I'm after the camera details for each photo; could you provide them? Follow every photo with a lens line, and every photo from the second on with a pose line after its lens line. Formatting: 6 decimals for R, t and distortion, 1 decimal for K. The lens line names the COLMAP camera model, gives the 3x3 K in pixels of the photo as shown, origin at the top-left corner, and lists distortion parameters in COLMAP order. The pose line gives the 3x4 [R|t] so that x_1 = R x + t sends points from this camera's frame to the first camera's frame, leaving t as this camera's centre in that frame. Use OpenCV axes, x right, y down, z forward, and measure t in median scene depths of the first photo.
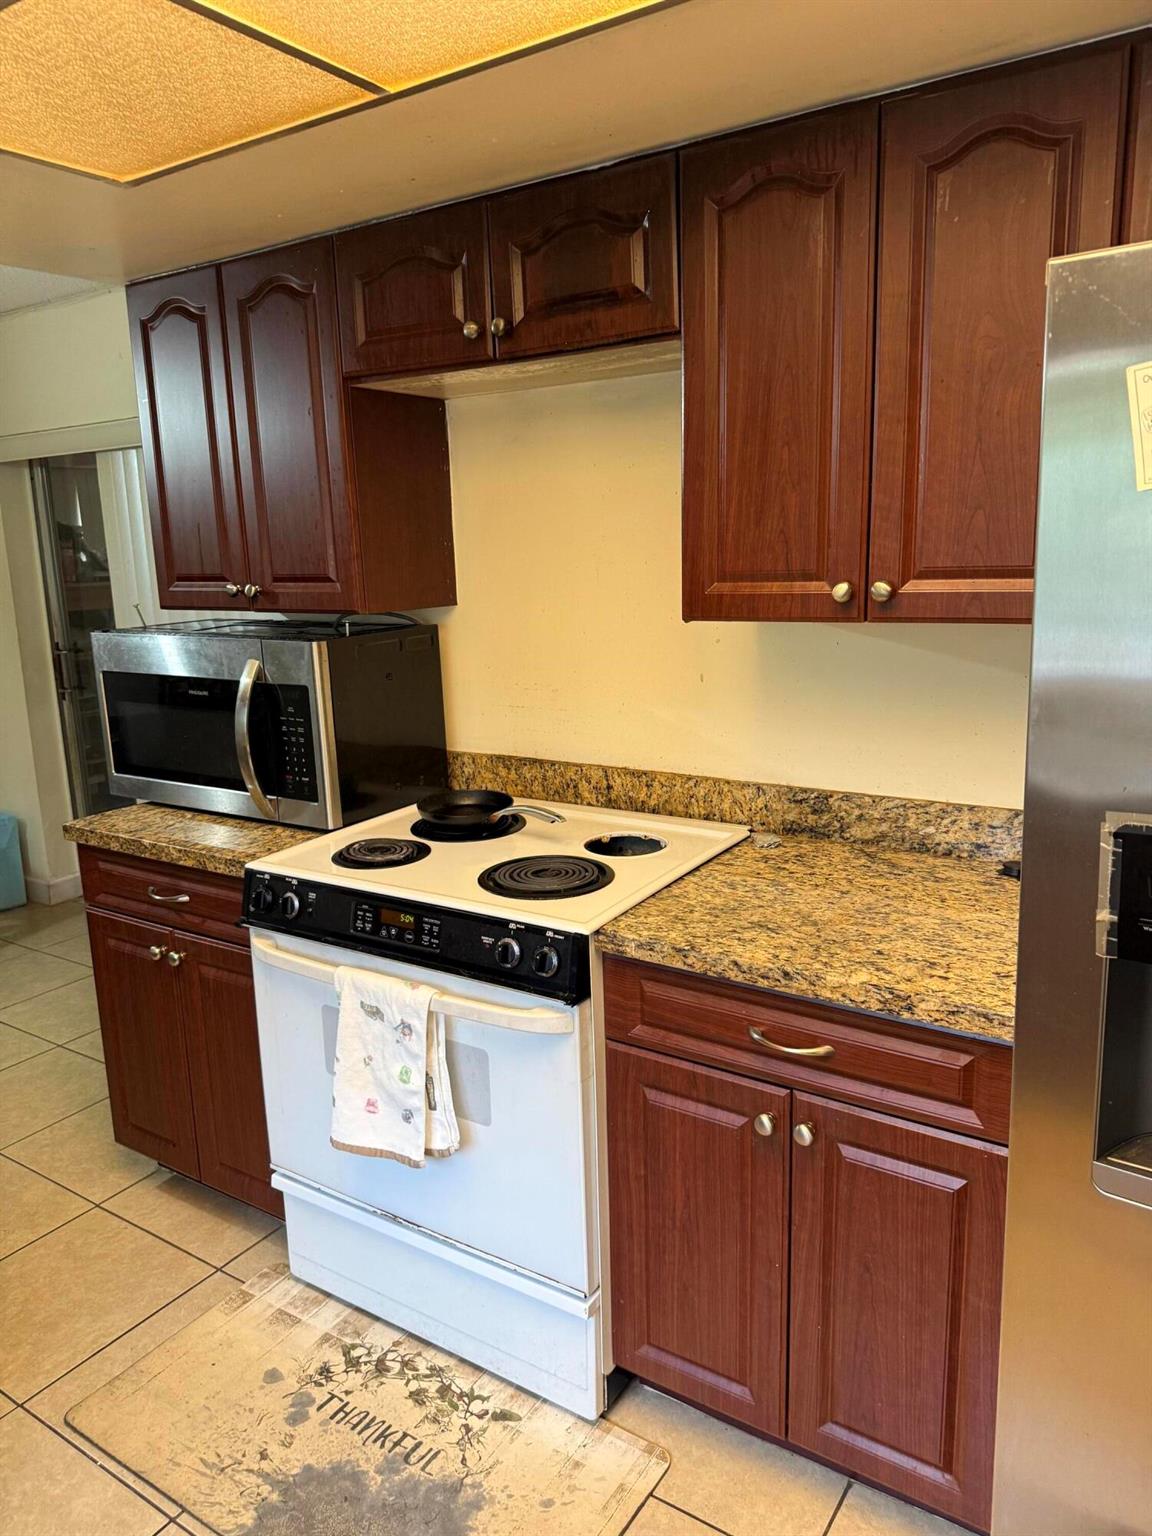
lens RADIAL K [[1094.0, 0, 576.0], [0, 1094.0, 768.0], [0, 0, 1]] dist [0.131462, -0.196134]
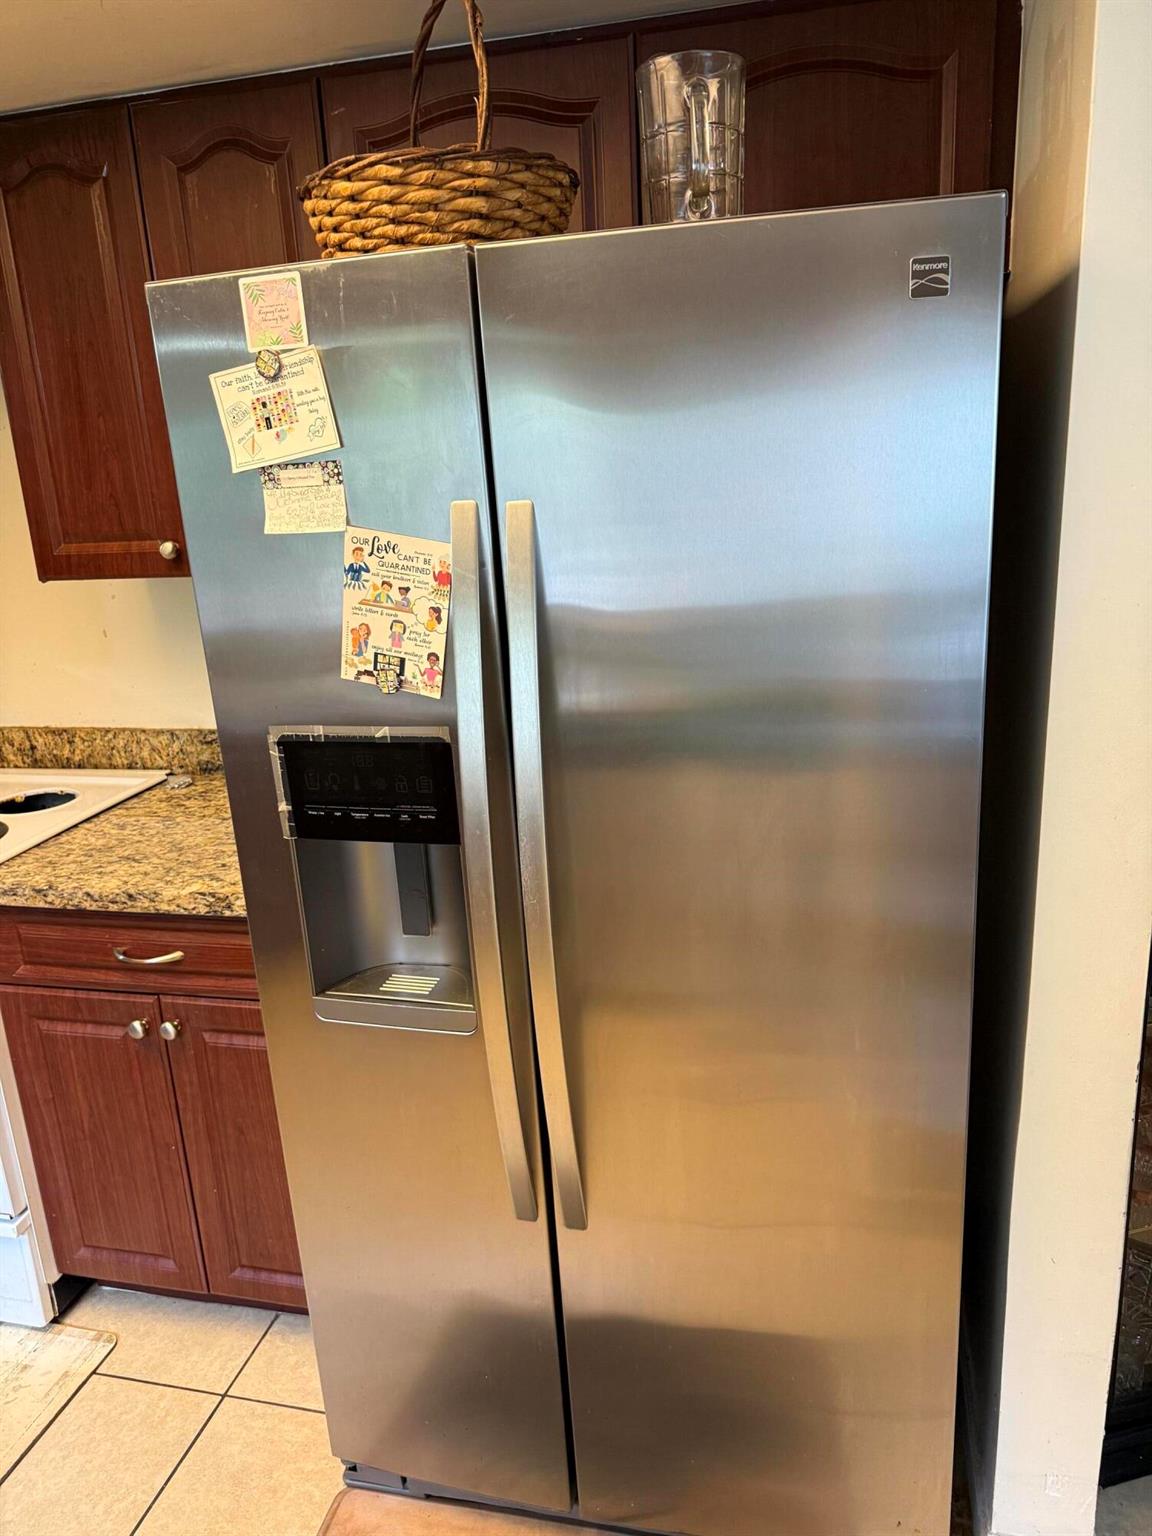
lens RADIAL K [[1099.6, 0, 577.7], [0, 1099.6, 780.3], [0, 0, 1]] dist [0.047924, -0.061608]
pose [[0.937017, -0.114473, 0.329992, 0.223104], [0.093769, 0.992530, 0.078047, 0.020492], [-0.336461, -0.042188, 0.940752, -0.183635]]
